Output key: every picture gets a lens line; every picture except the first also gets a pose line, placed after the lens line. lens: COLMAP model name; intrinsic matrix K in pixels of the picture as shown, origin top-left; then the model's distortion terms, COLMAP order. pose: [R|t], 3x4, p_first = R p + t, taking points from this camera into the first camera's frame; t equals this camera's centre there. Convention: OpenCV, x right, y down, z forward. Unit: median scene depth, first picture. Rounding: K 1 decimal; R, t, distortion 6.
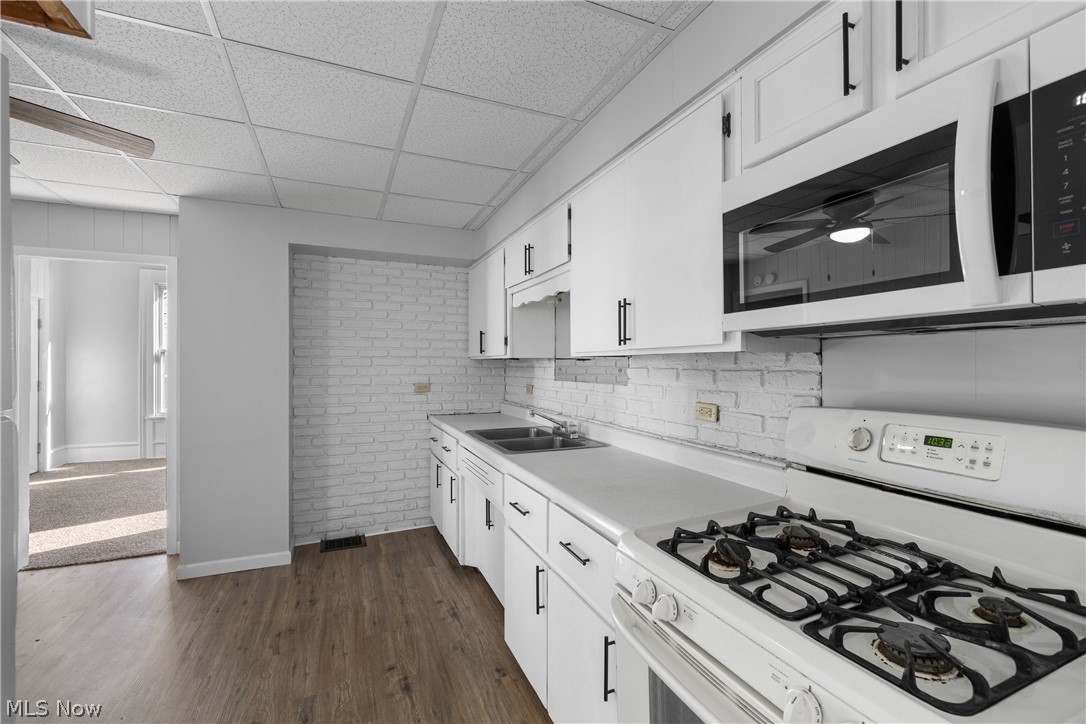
lens RADIAL K [[480.5, 0, 553.9], [0, 480.5, 365.0], [0, 0, 1]] dist [-0.001549, -0.000215]
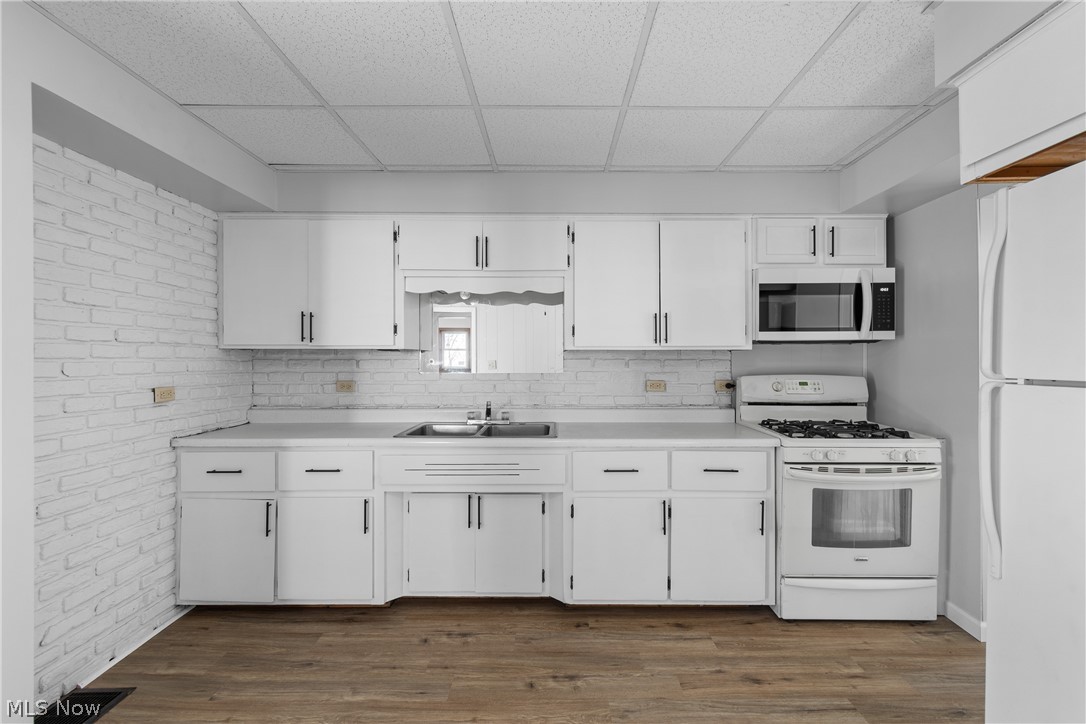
lens RADIAL K [[478.7, 0, 555.0], [0, 478.7, 359.1], [0, 0, 1]] dist [-0.001328, -0.000424]
pose [[0.413185, -0.000923, 0.910647, -0.667346], [0.001671, 0.999999, 0.000255, 0.003806], [-0.910645, 0.001417, 0.413186, 0.334291]]
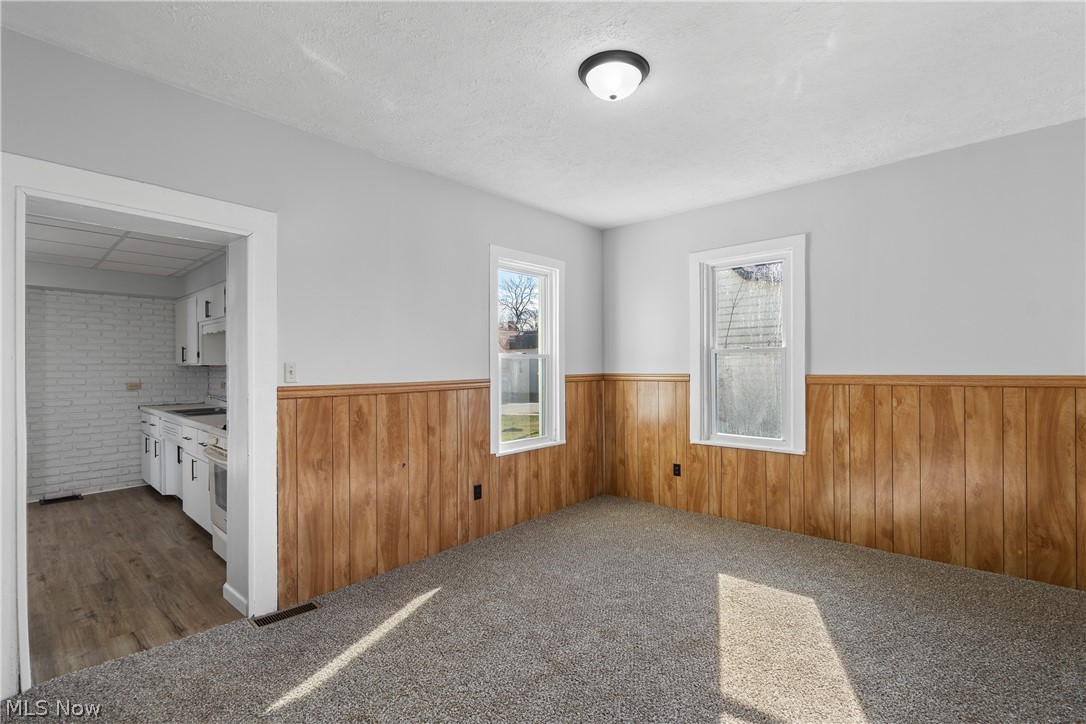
lens RADIAL K [[482.0, 0, 547.8], [0, 482.0, 368.2], [0, 0, 1]] dist [-0.000821, -0.000451]
pose [[0.910184, -0.005028, 0.414174, 0.256885], [0.004329, 0.999987, 0.002627, -0.003500], [-0.414182, -0.000598, 0.910194, -0.818005]]
